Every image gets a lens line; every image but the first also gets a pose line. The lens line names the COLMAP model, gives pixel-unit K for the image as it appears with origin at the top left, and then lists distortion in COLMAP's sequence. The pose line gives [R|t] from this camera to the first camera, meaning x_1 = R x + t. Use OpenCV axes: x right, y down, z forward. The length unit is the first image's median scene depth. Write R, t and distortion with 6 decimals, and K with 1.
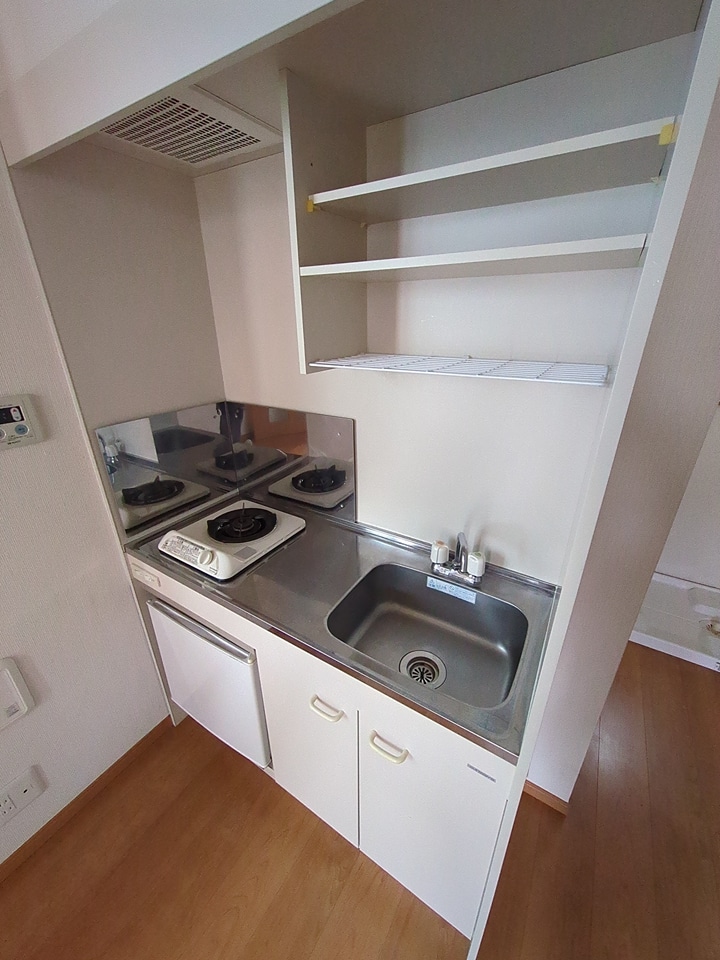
lens RADIAL K [[378.6, 0, 360.0], [0, 378.6, 480.0], [0, 0, 1]] dist [0.000177, 0.000002]
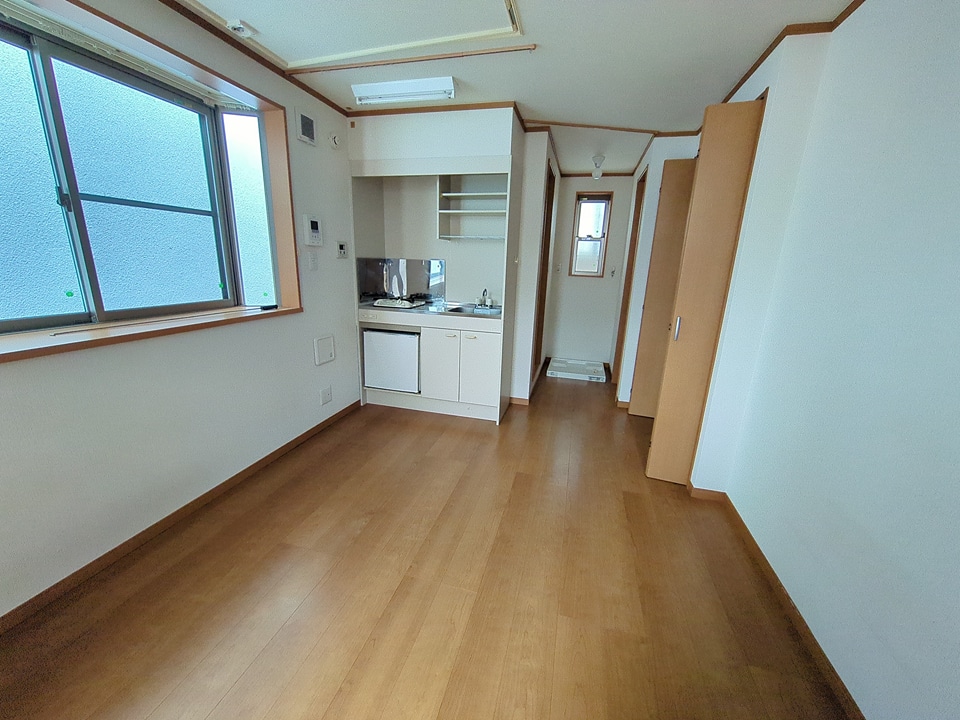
lens RADIAL K [[378.6, 0, 480.0], [0, 378.6, 360.0], [0, 0, 1]] dist [0.000177, 0.000002]
pose [[0.956576, -0.040096, 0.288714, -0.763509], [0.081411, 0.987828, -0.132546, 1.218398], [-0.279885, 0.150295, 0.948196, -2.078318]]
